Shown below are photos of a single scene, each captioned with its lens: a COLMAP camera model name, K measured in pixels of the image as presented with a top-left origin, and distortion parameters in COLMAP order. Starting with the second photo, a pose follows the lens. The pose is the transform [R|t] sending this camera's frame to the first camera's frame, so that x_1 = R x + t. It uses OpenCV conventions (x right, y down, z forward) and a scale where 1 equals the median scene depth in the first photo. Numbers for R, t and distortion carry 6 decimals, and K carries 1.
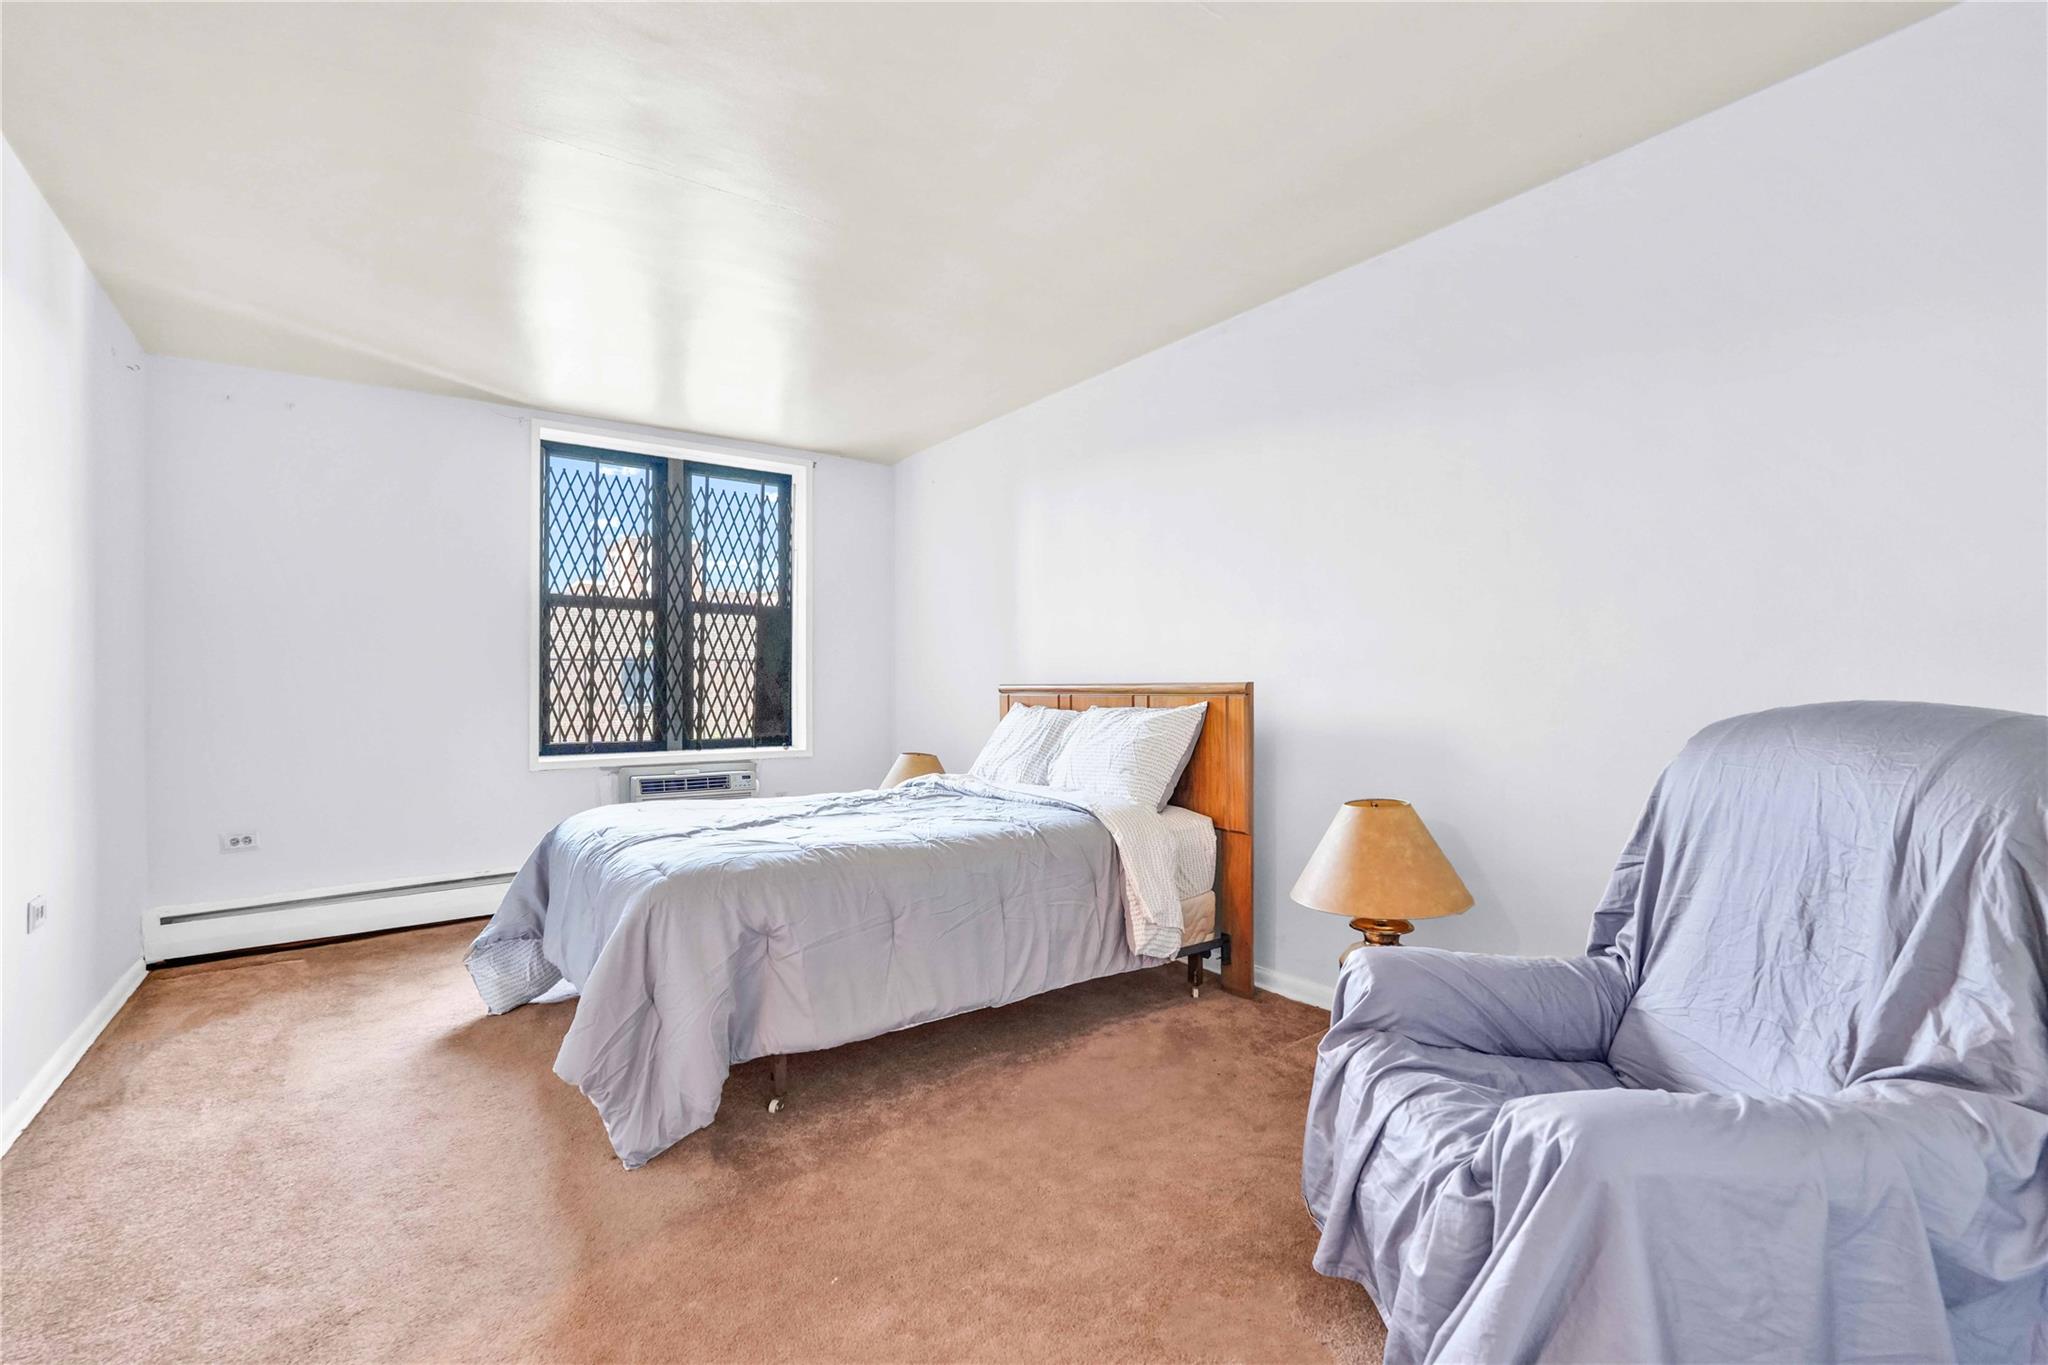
lens RADIAL K [[893.4, 0, 1021.4], [0, 893.4, 647.0], [0, 0, 1]] dist [-0.015647, 0.010652]
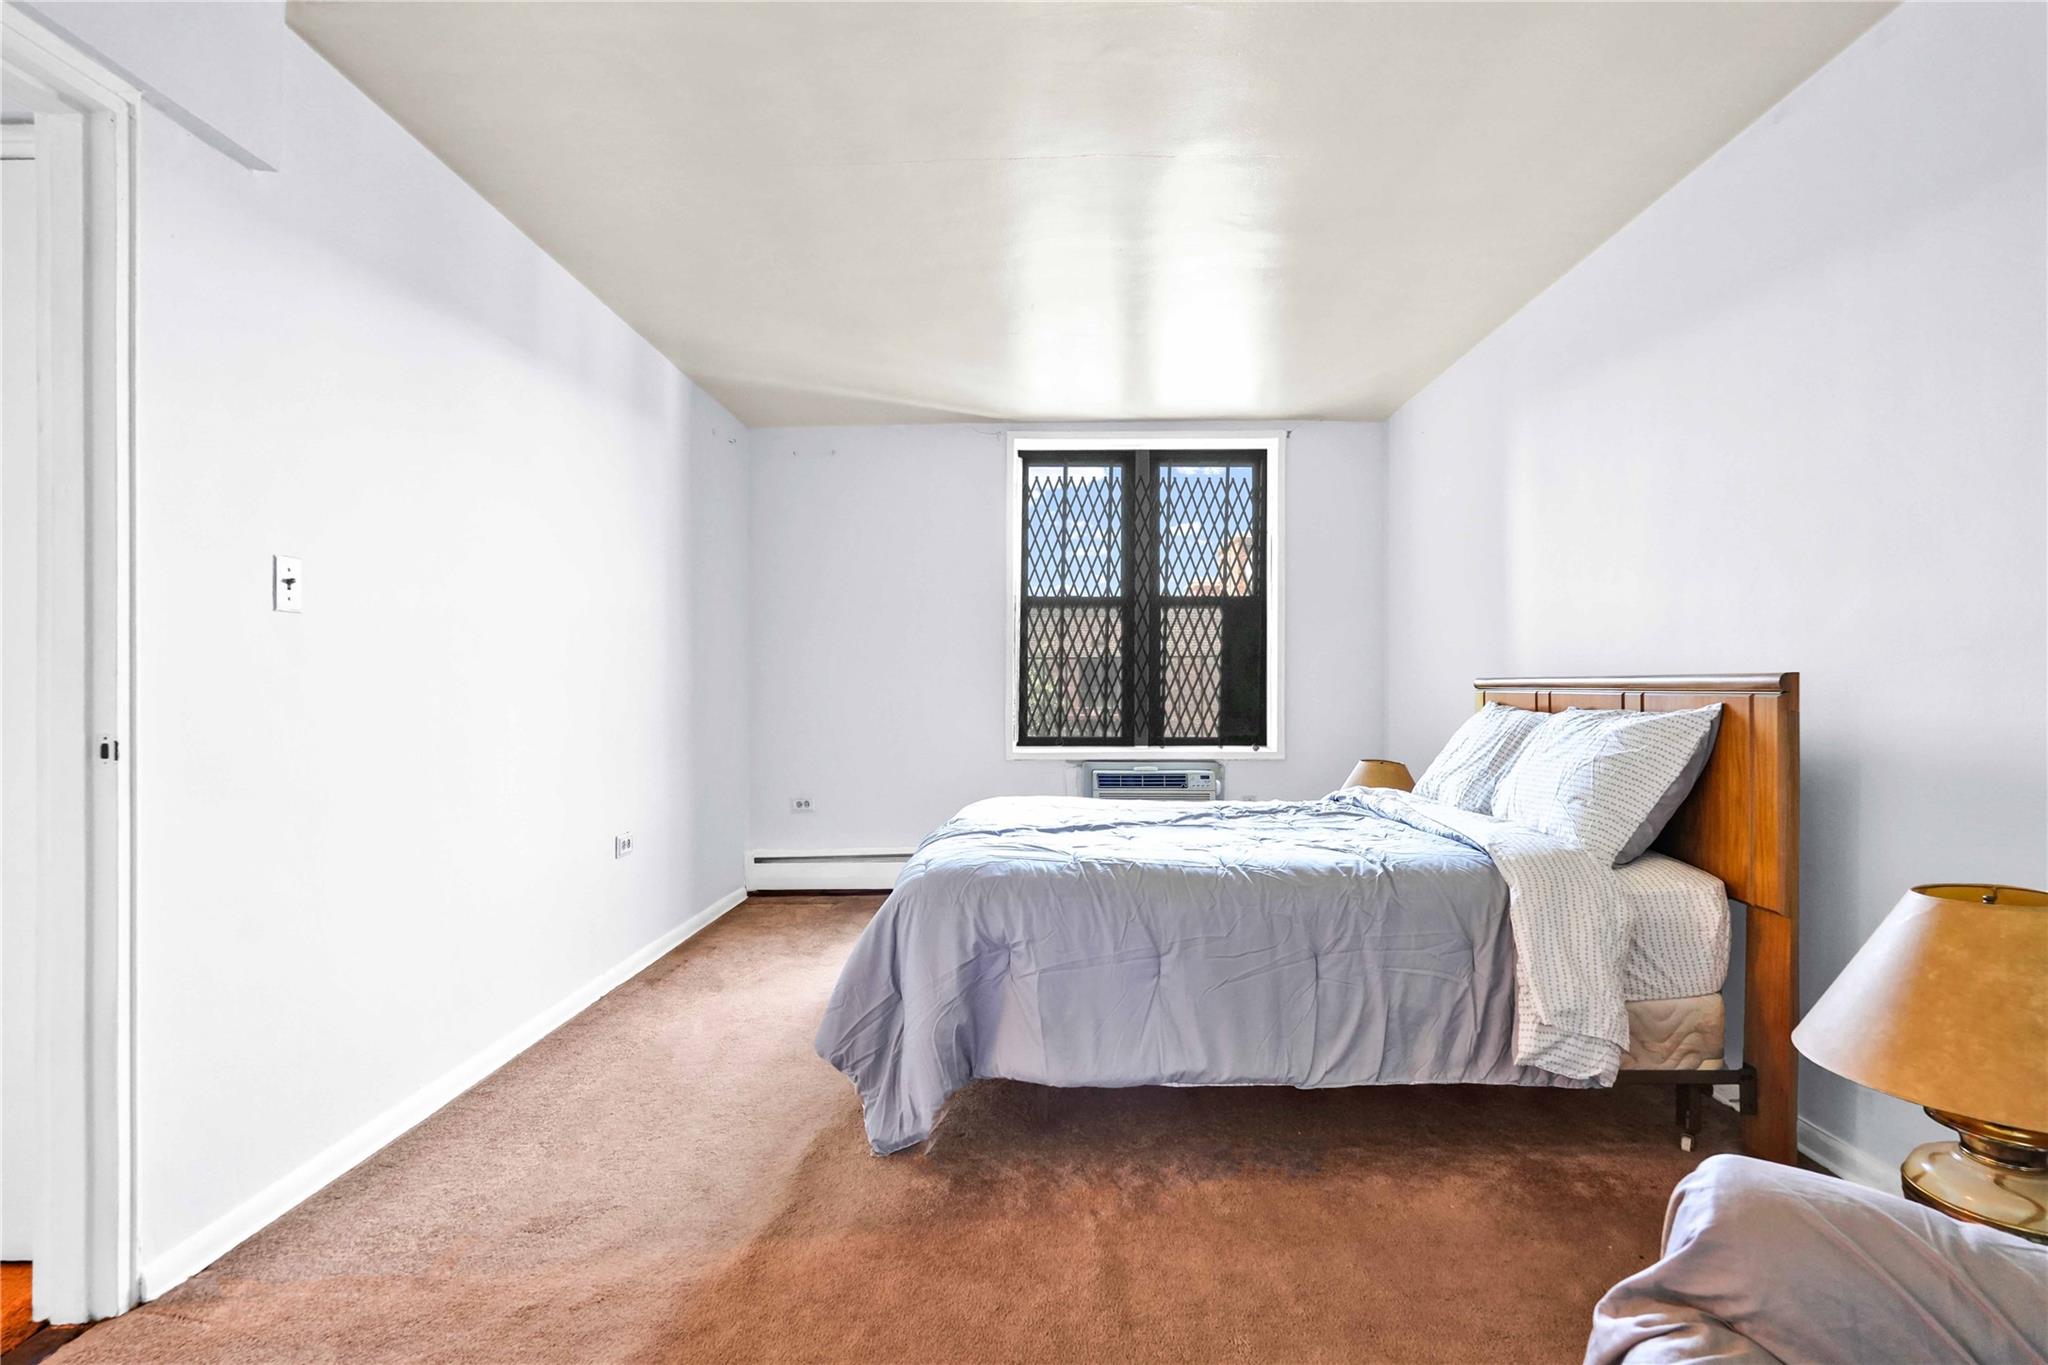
lens RADIAL K [[917.8, 0, 1016.4], [0, 917.8, 688.5], [0, 0, 1]] dist [-0.012197, 0.007831]
pose [[0.806692, 0.000930, -0.590972, 0.154903], [0.027686, 0.998841, 0.039365, 0.009172], [0.590324, -0.048117, 0.805731, 0.139055]]
